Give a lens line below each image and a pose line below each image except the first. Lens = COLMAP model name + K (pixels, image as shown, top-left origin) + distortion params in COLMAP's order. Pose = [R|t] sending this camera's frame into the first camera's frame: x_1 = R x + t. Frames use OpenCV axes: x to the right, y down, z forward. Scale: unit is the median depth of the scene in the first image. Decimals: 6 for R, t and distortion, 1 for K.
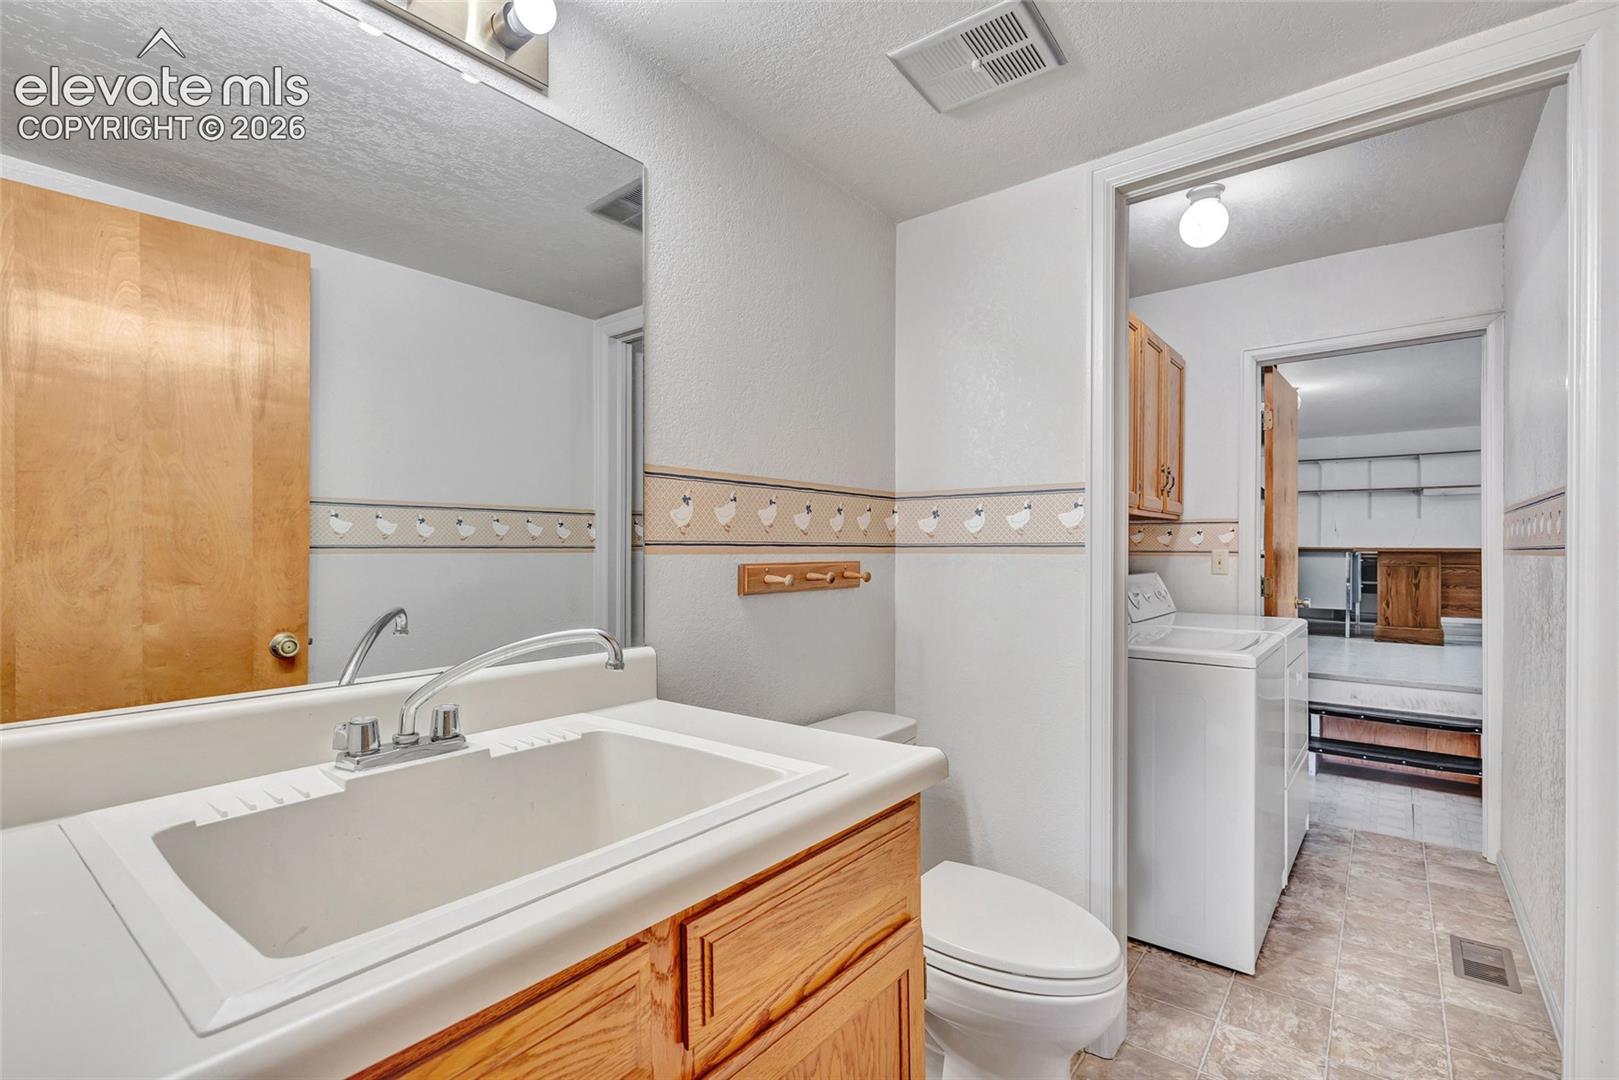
lens RADIAL K [[733.4, 0, 813.3], [0, 733.4, 551.4], [0, 0, 1]] dist [0.003029, 0.000576]
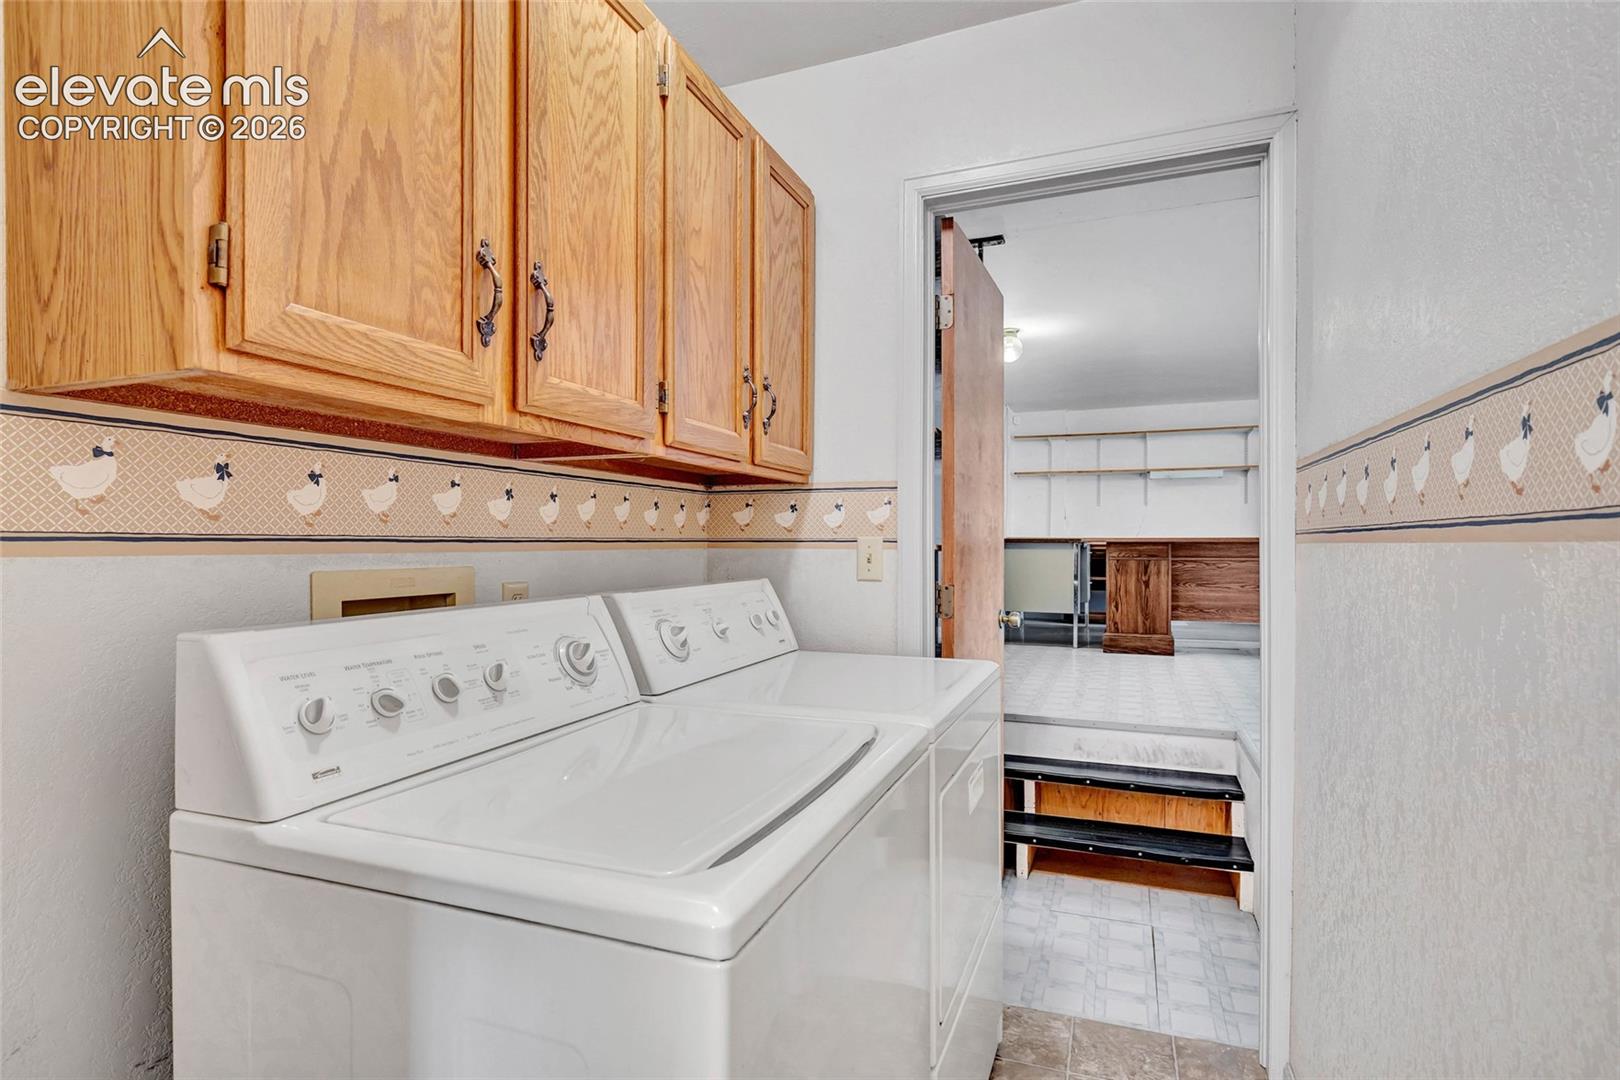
lens RADIAL K [[791.5, 0, 808.0], [0, 791.5, 561.3], [0, 0, 1]] dist [0.001197, 0.000155]
pose [[0.956637, -0.011471, 0.291058, 0.208872], [0.006072, 0.999792, 0.019447, 0.002670], [-0.291220, -0.016837, 0.956508, 0.273666]]
